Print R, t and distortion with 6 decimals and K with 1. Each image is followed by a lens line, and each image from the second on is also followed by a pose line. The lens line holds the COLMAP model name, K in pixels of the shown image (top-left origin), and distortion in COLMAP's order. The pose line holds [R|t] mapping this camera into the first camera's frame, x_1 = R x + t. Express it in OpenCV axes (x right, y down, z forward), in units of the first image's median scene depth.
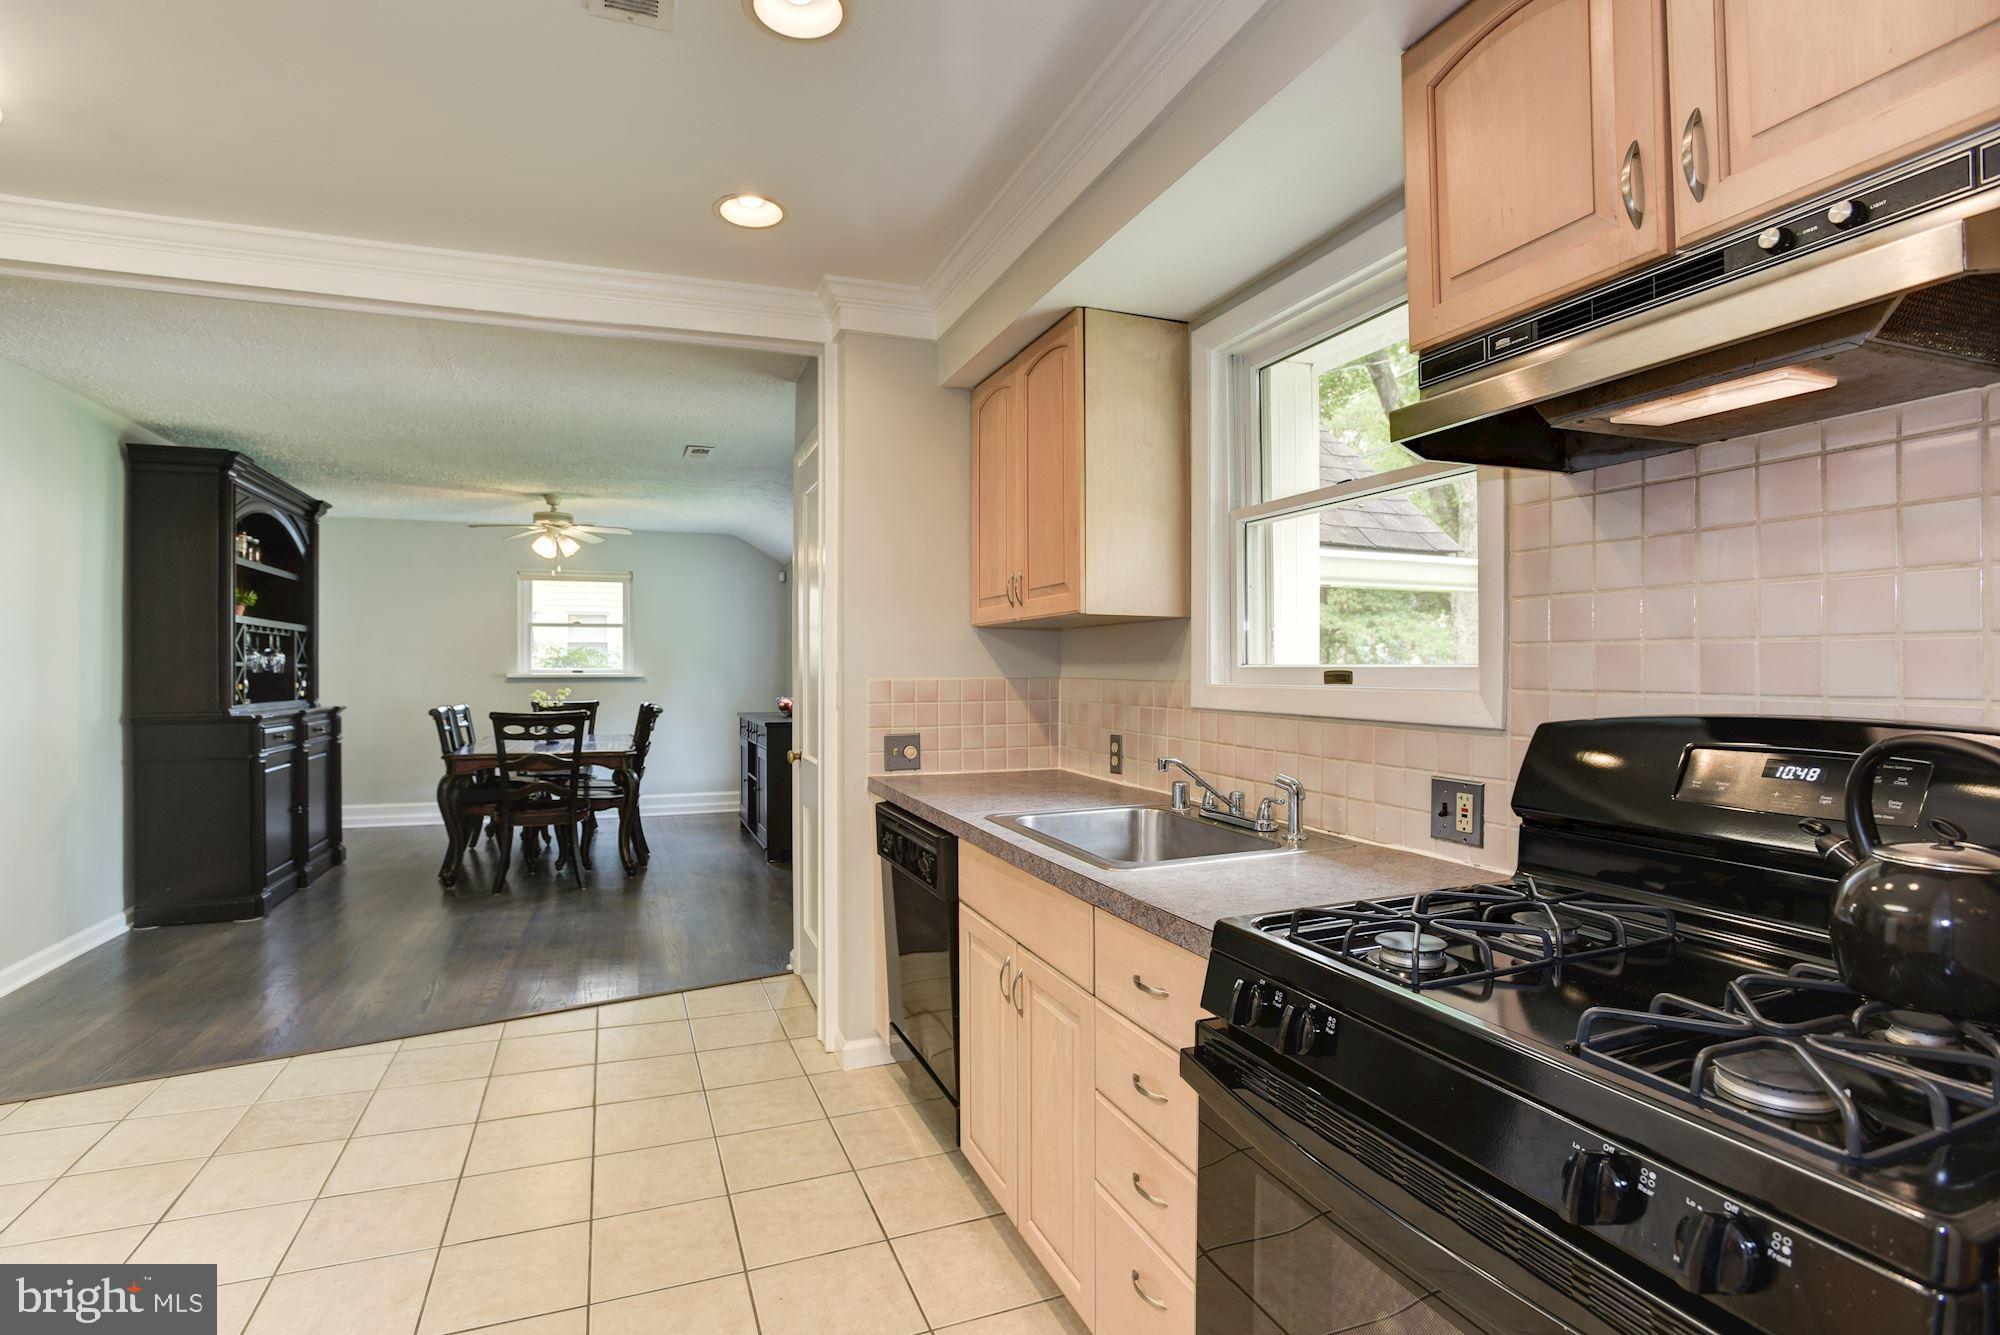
lens RADIAL K [[954.5, 0, 991.2], [0, 954.5, 668.1], [0, 0, 1]] dist [-0.055362, 0.013078]
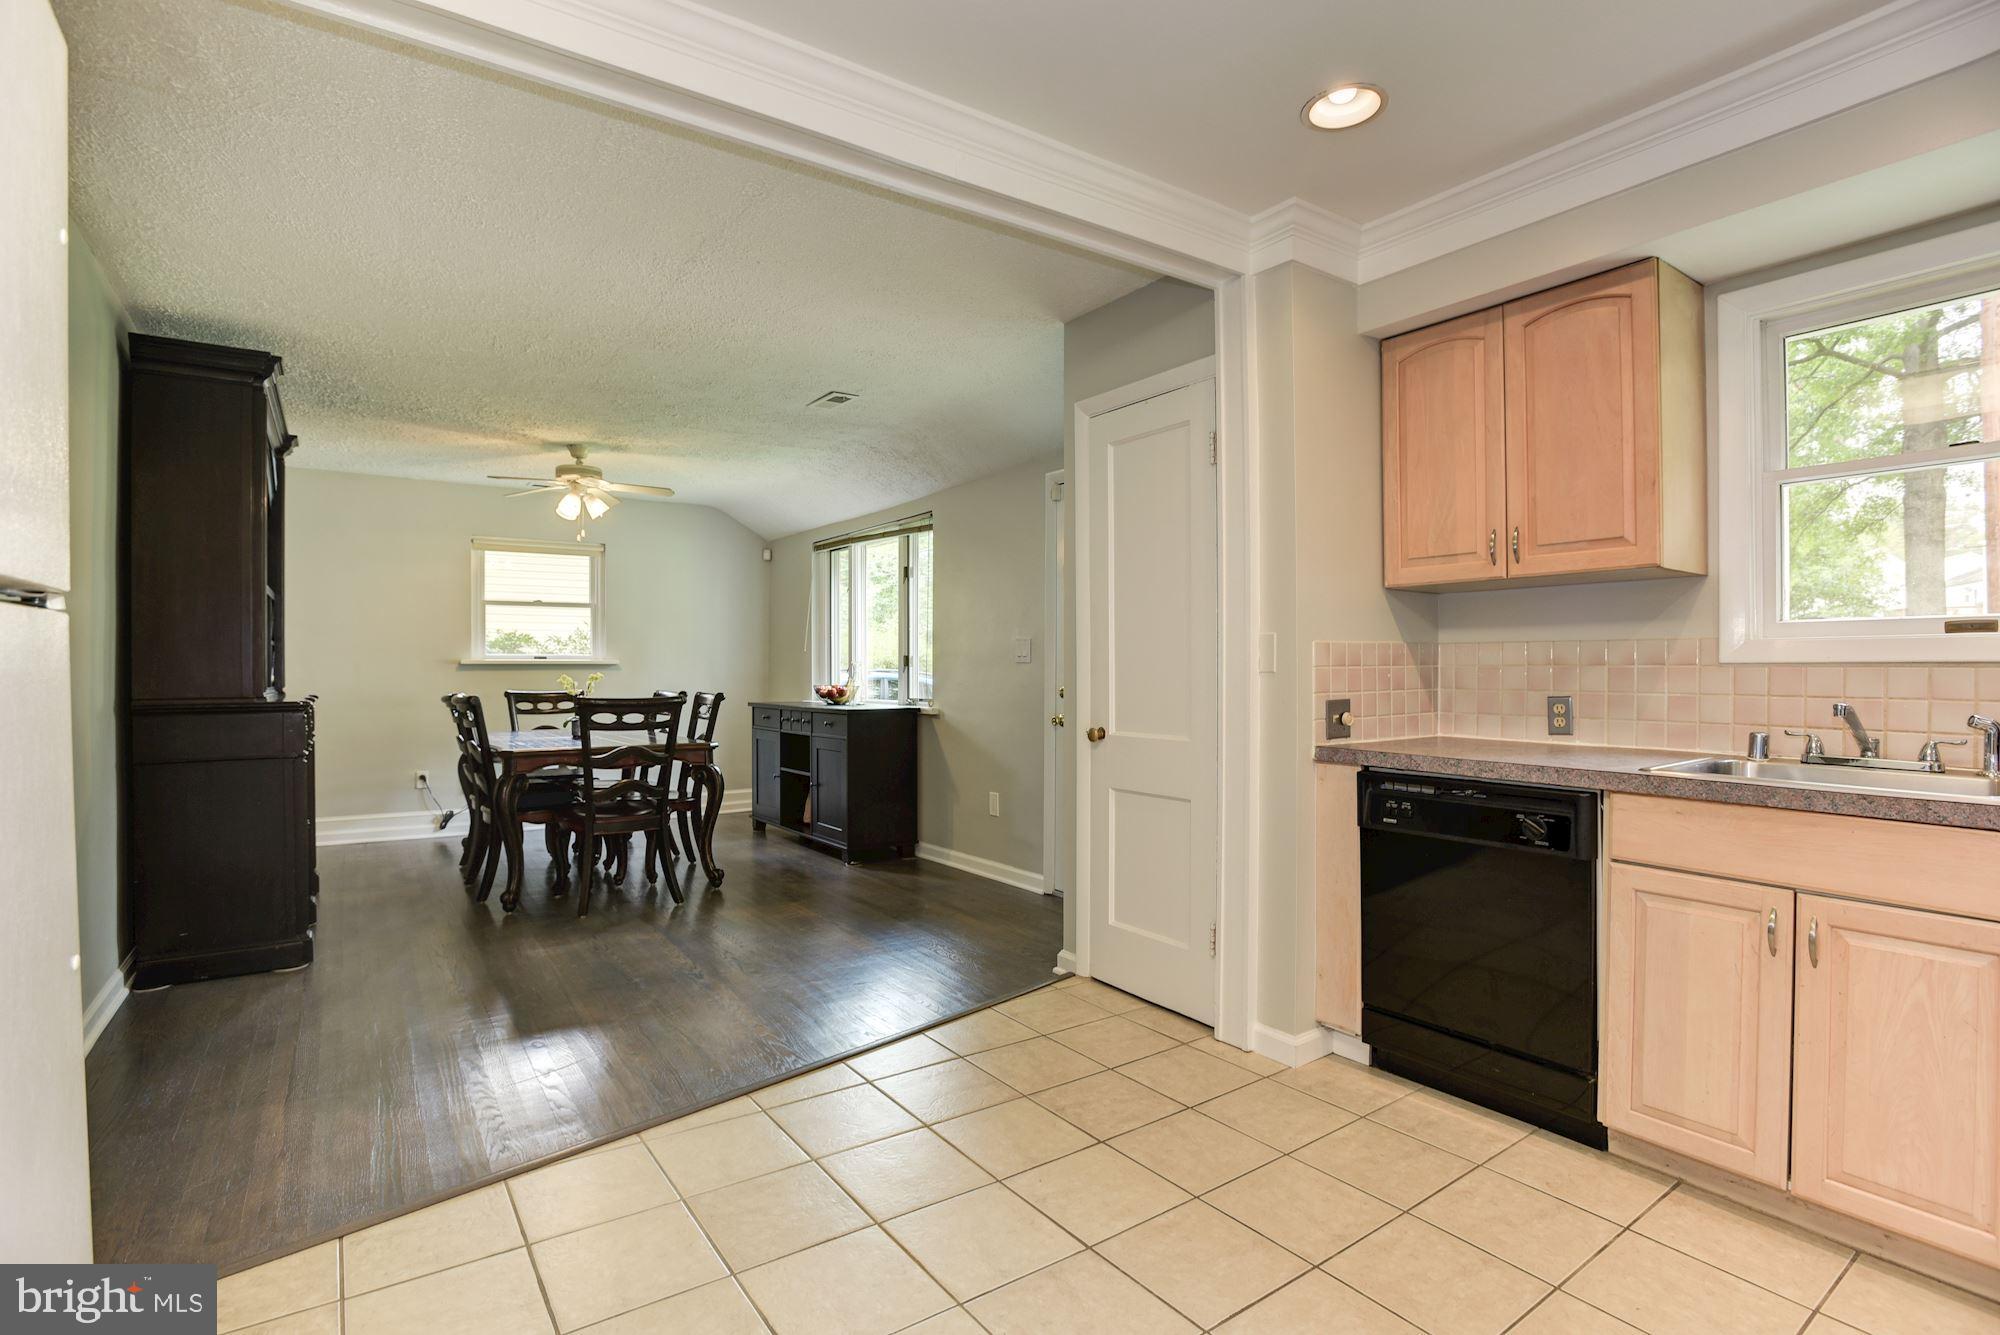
lens RADIAL K [[954.5, 0, 1000.1], [0, 954.5, 667.0], [0, 0, 1]] dist [-0.055362, 0.013078]
pose [[0.971547, -0.001459, 0.236843, -0.359343], [0.001728, 0.999998, -0.000926, 0.021238], [-0.236841, 0.001309, 0.971547, 0.100535]]
